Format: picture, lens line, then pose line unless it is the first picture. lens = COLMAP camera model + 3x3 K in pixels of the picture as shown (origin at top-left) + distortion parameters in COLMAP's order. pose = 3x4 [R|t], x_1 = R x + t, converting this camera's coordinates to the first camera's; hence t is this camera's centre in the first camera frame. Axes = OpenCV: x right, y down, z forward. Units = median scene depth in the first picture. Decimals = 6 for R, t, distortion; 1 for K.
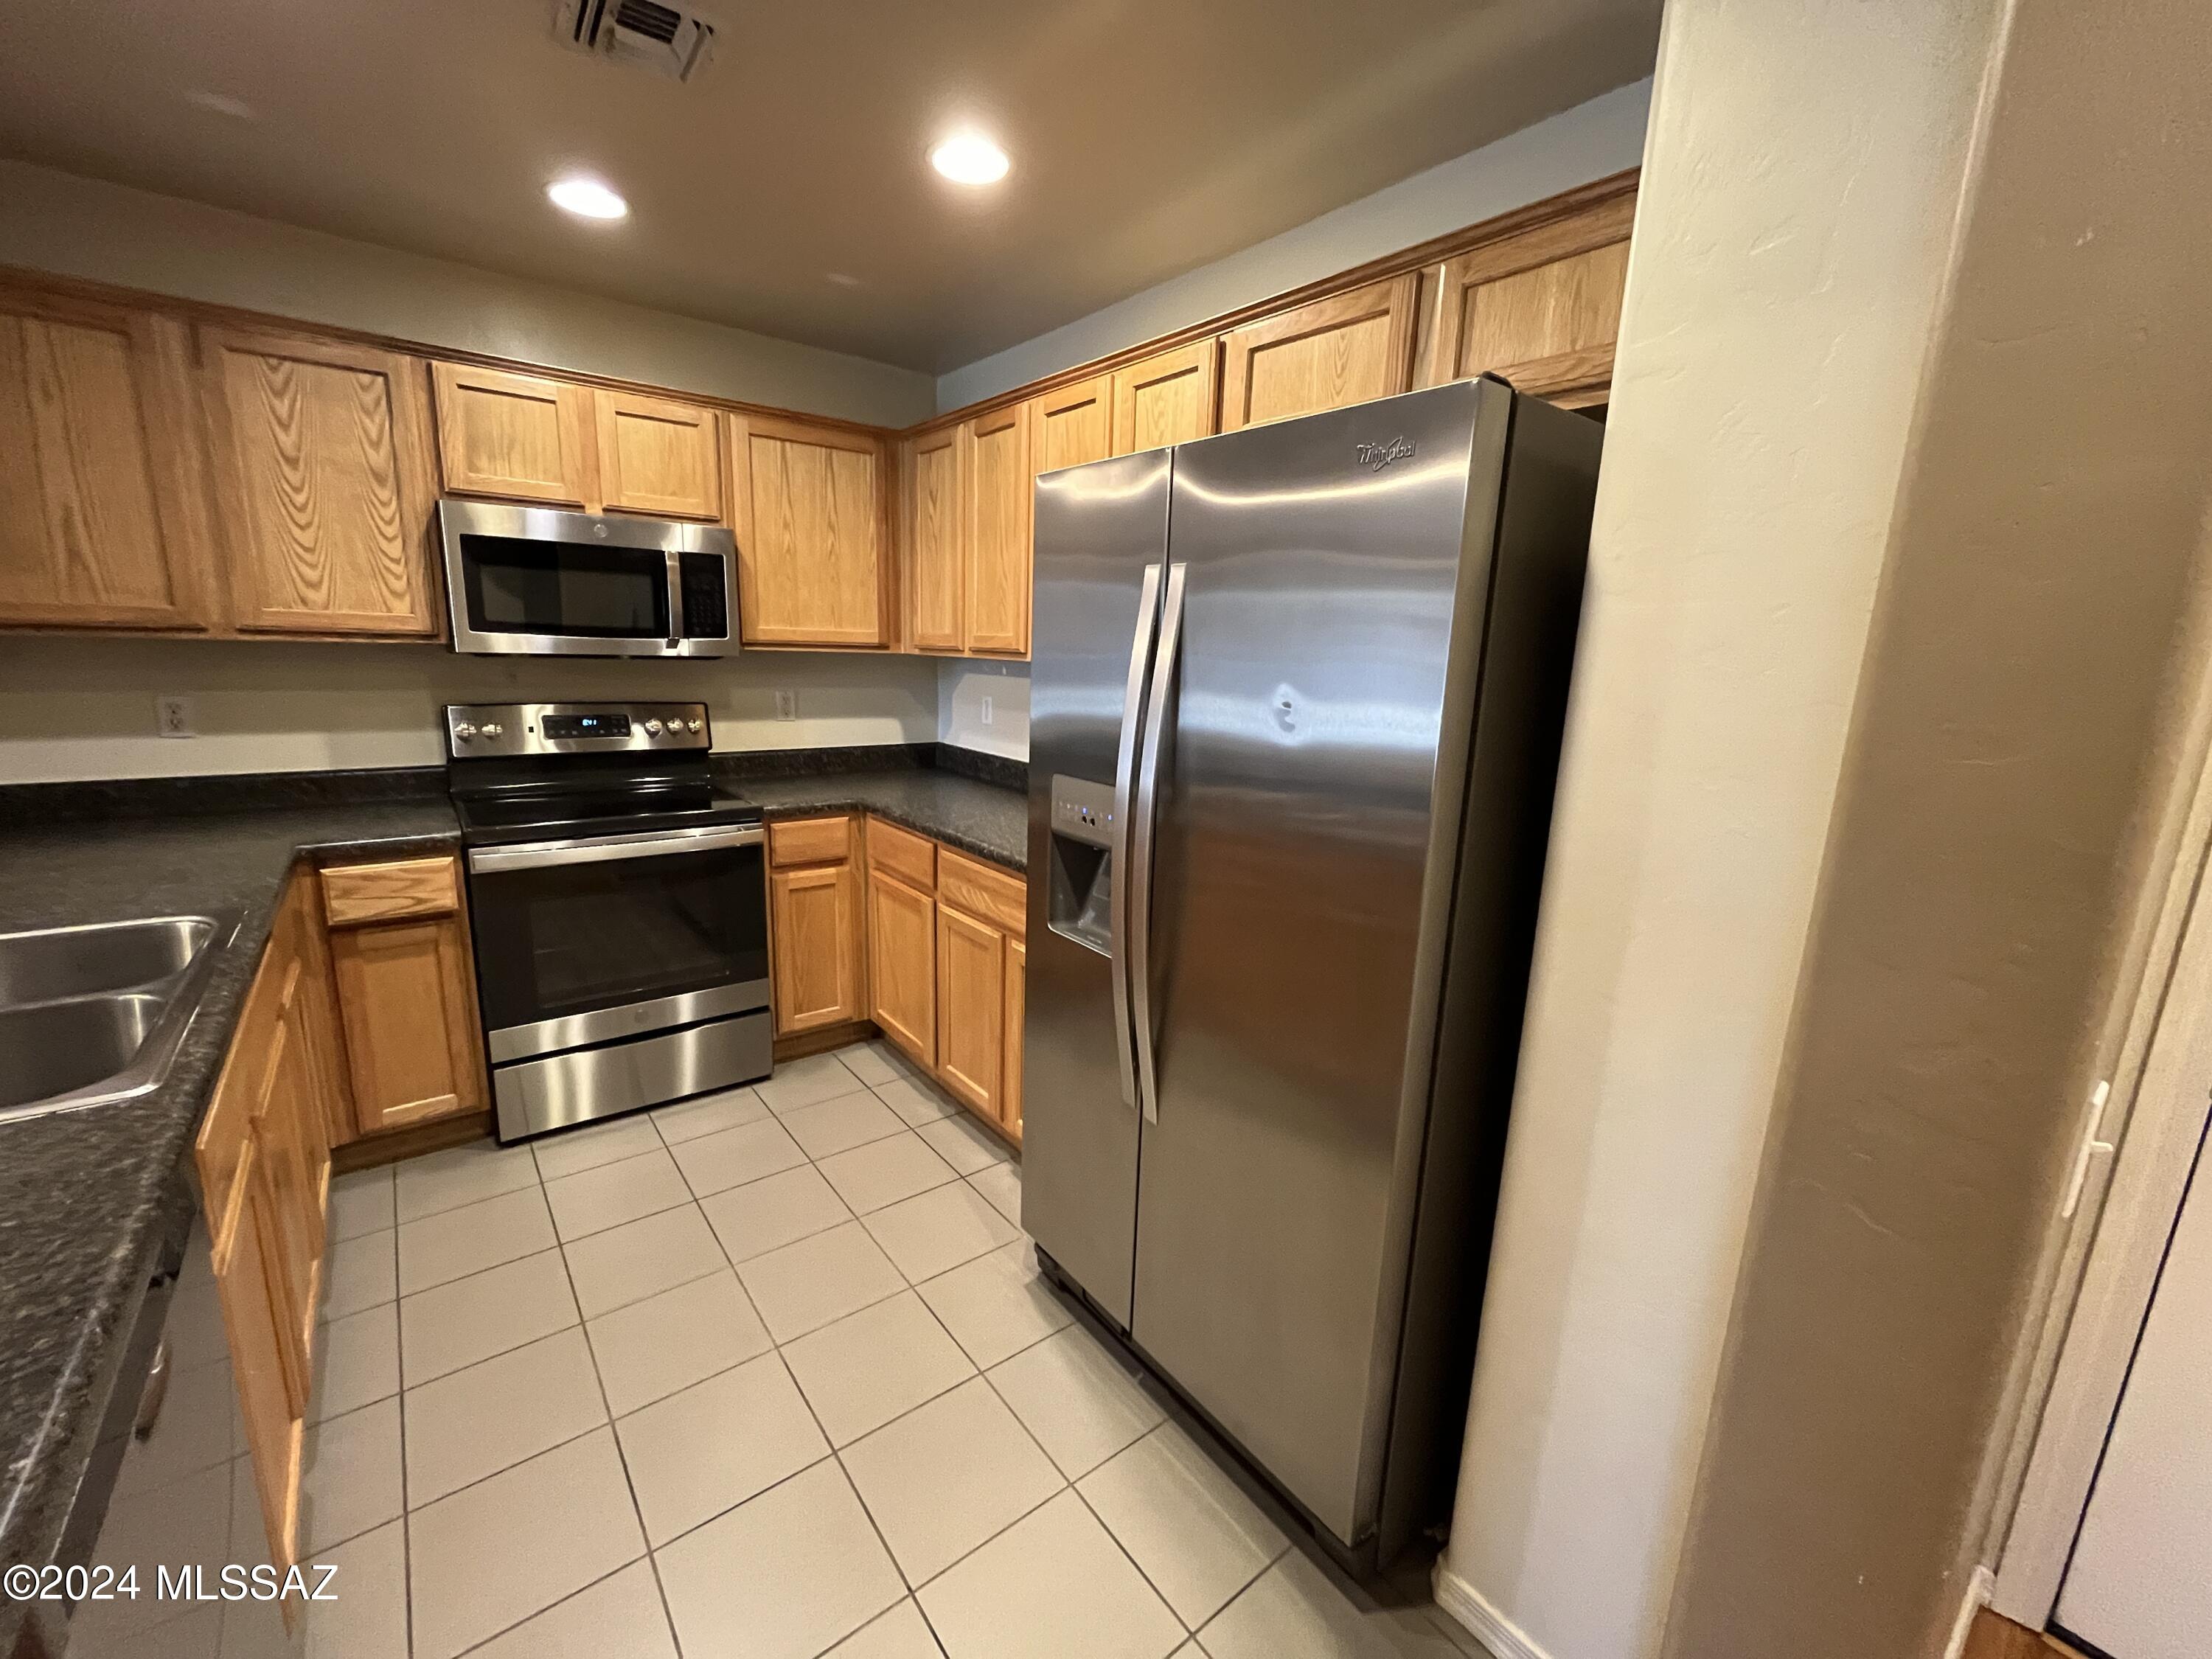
lens RADIAL K [[891.4, 0, 1104.1], [0, 891.4, 824.5], [0, 0, 1]] dist [0.002054, -0.000599]
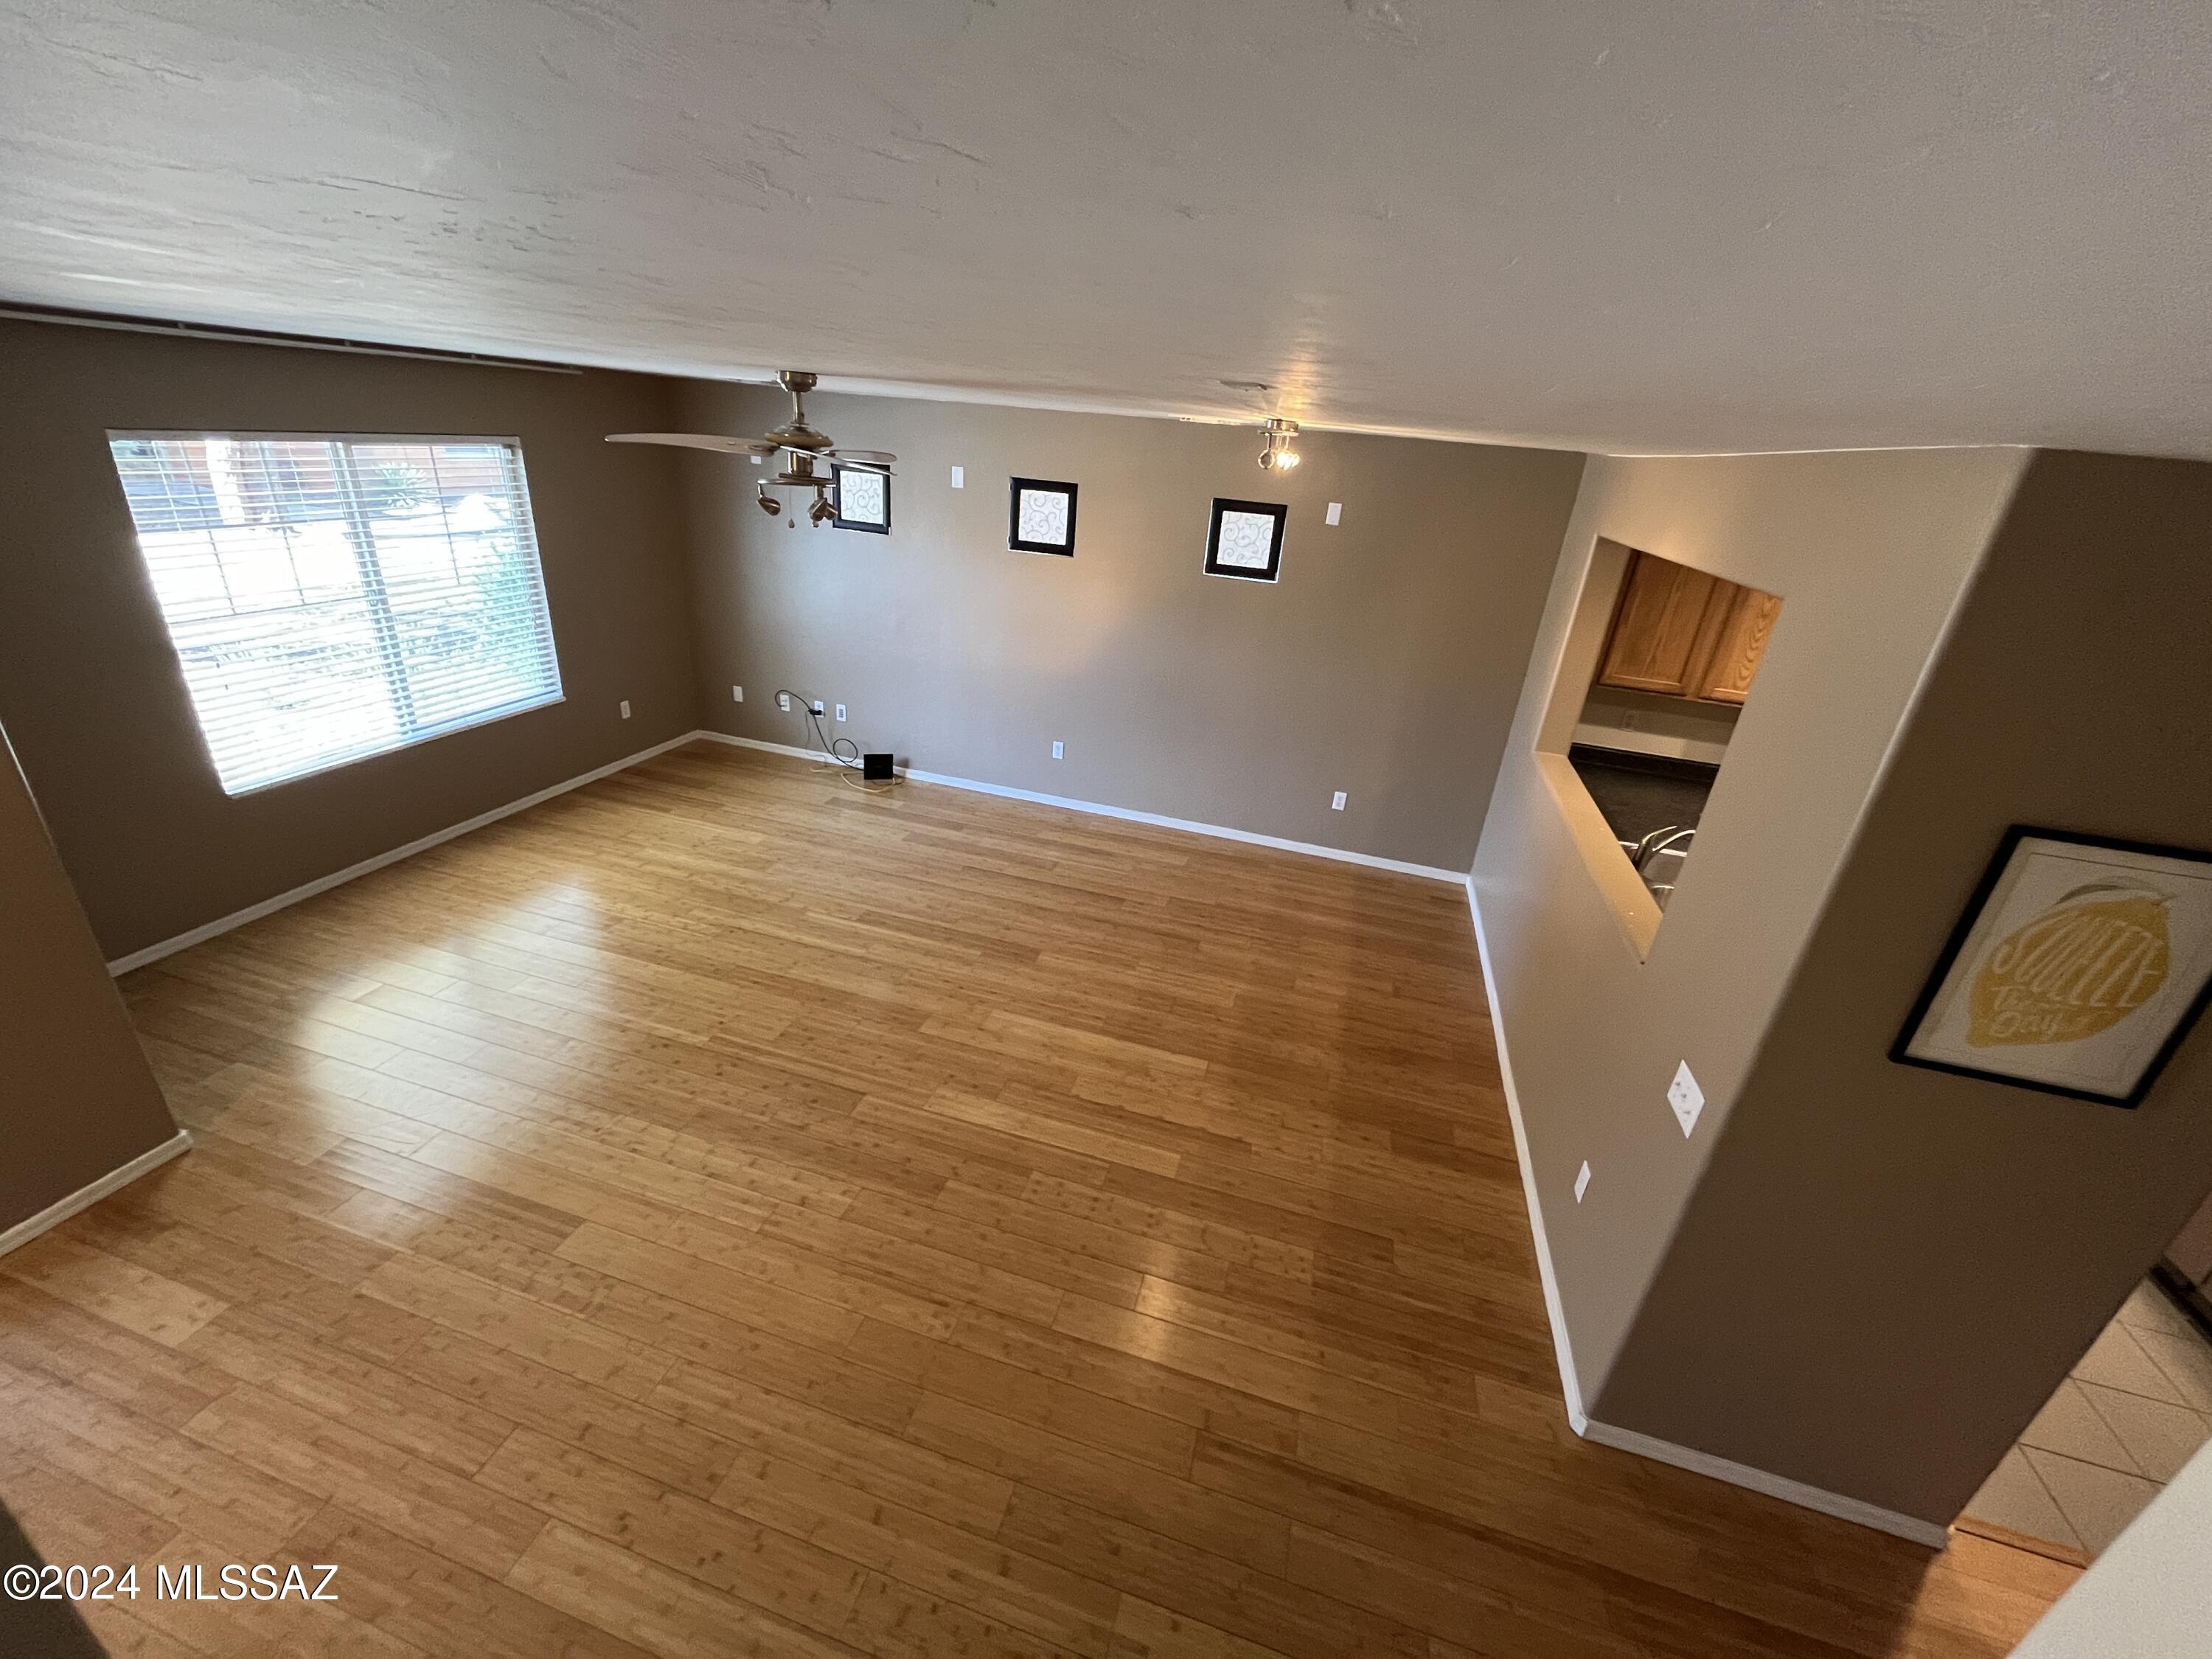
lens RADIAL K [[891.4, 0, 1095.1], [0, 891.4, 828.8], [0, 0, 1]] dist [0.002054, -0.000599]
pose [[0.575716, 0.340392, -0.743427, -0.153340], [-0.218971, 0.940199, 0.260916, -0.154362], [0.787783, 0.012575, 0.615824, -1.199061]]
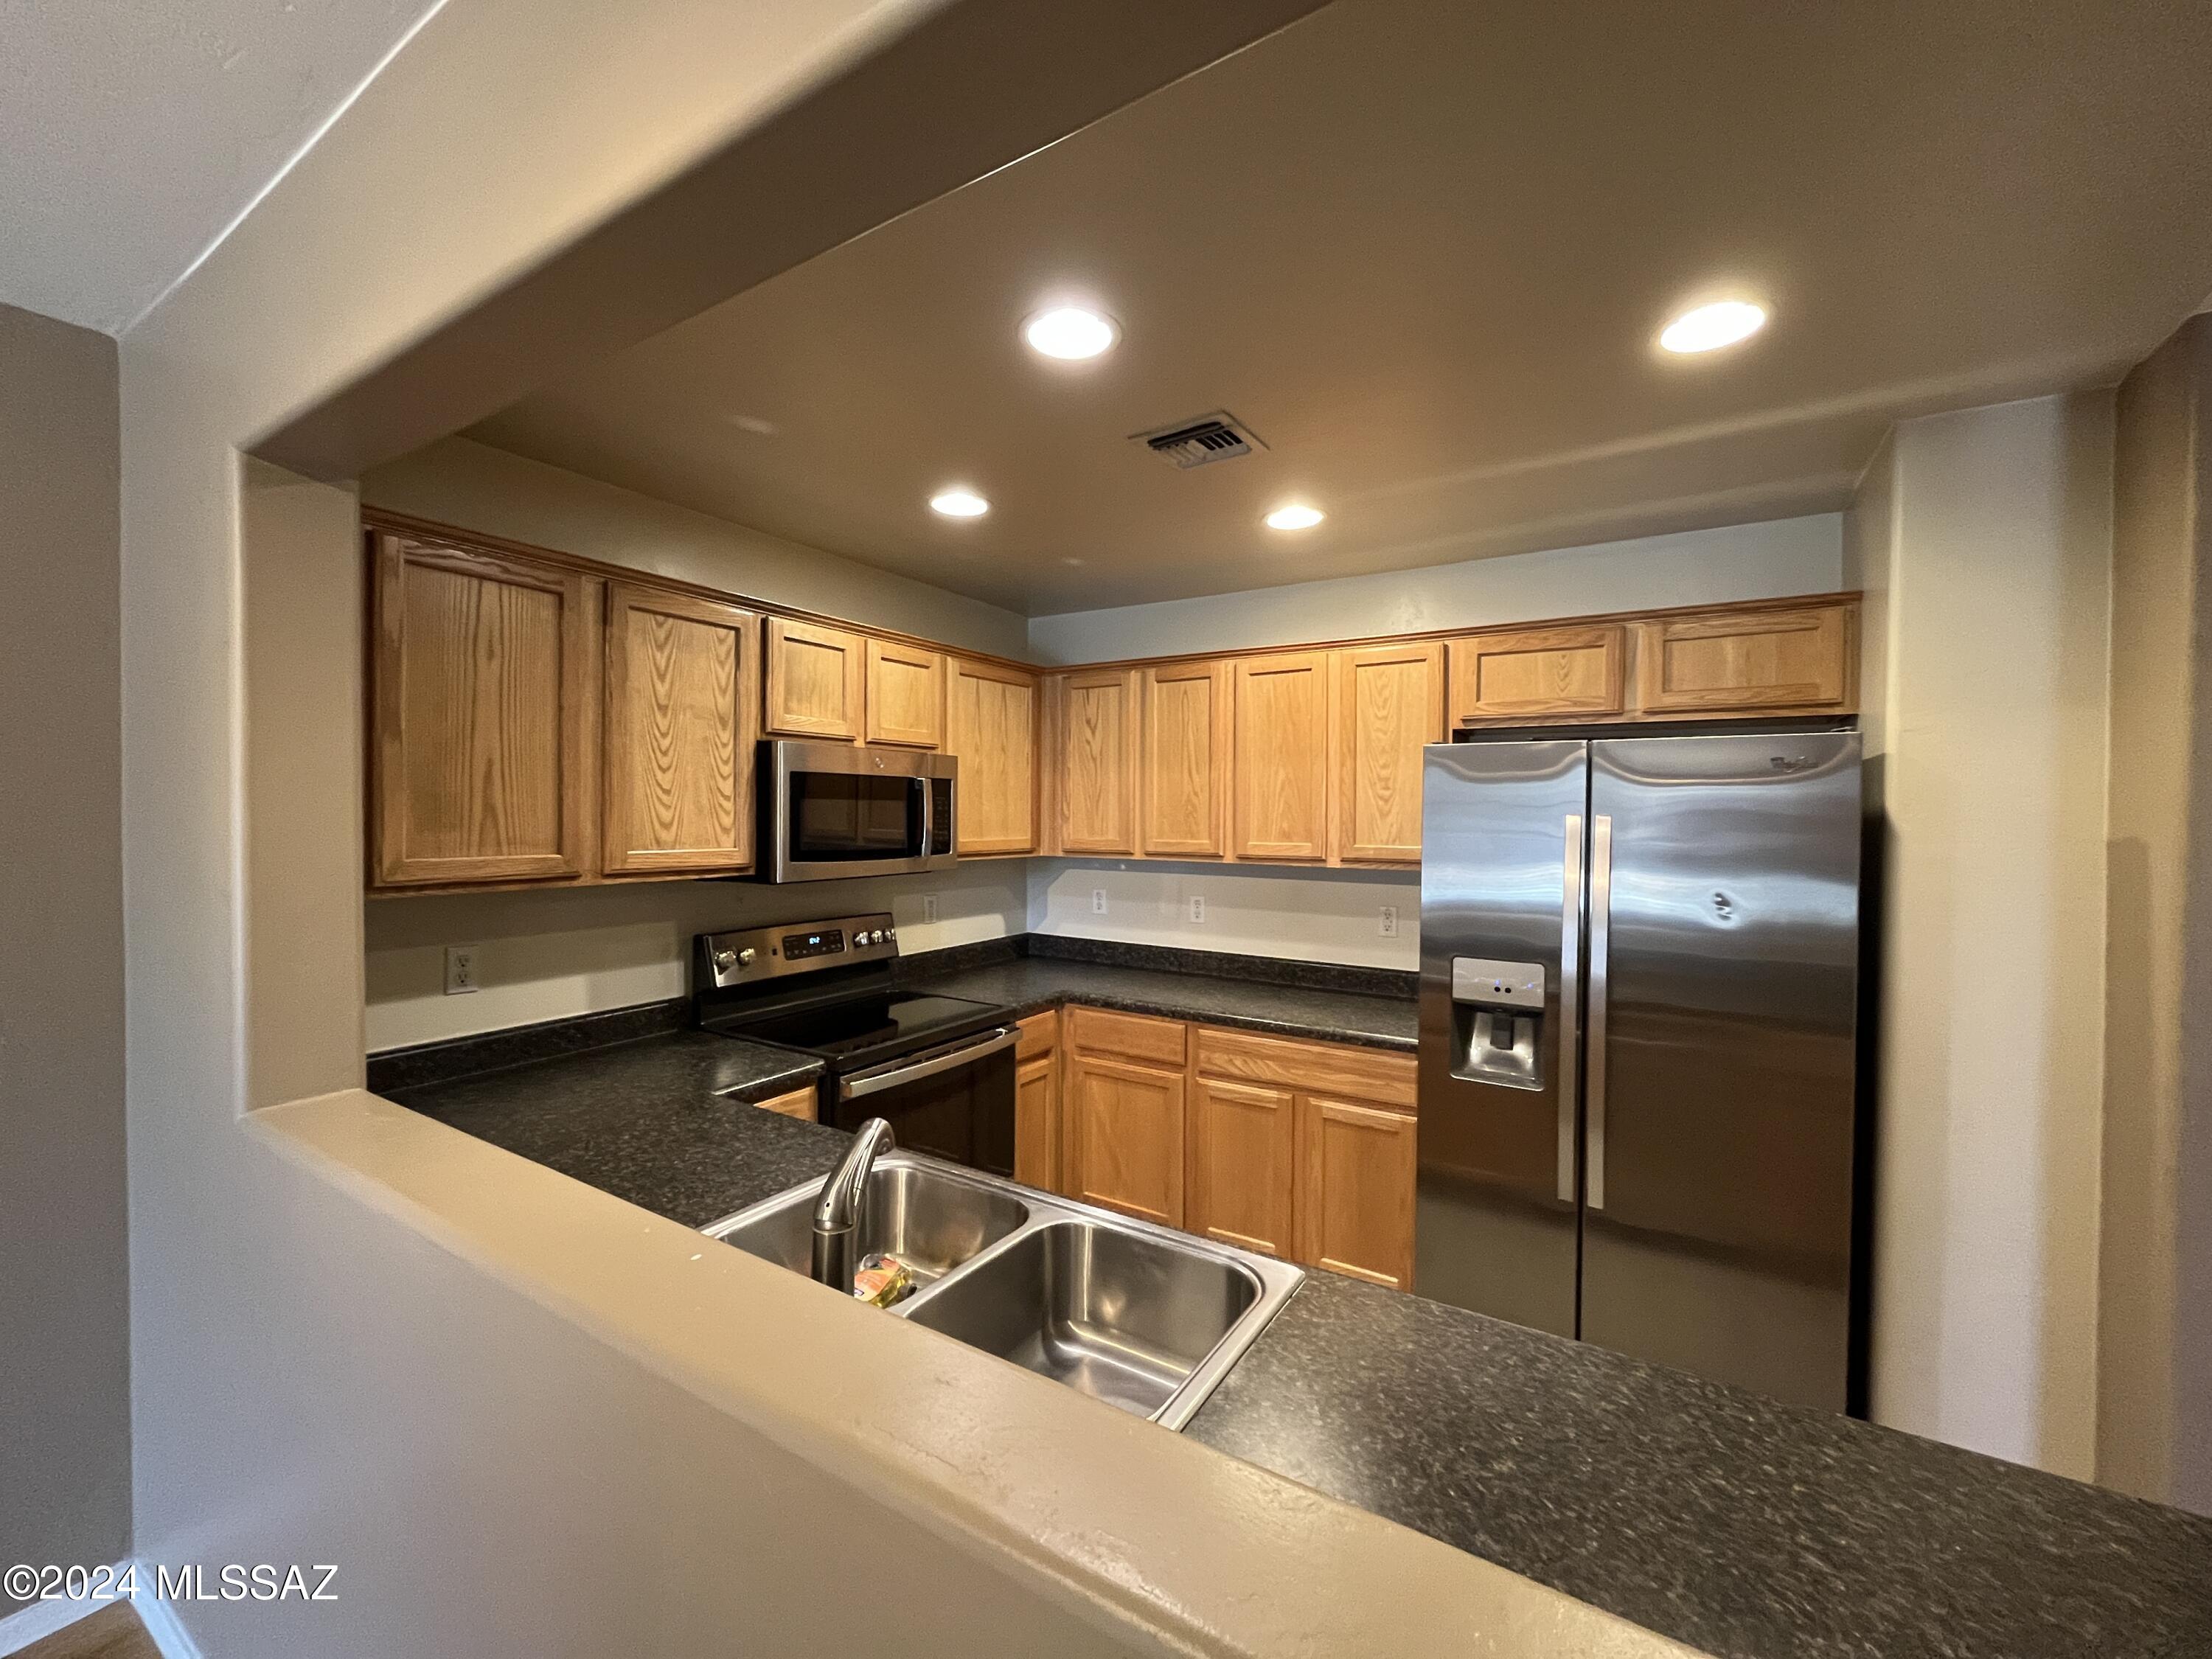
lens RADIAL K [[891.4, 0, 1103.4], [0, 891.4, 830.7], [0, 0, 1]] dist [0.002054, -0.000599]
pose [[0.940549, -0.033073, 0.338044, -0.732006], [0.090609, 0.983613, -0.155871, -0.059919], [-0.327349, 0.177234, 0.928133, -0.083569]]
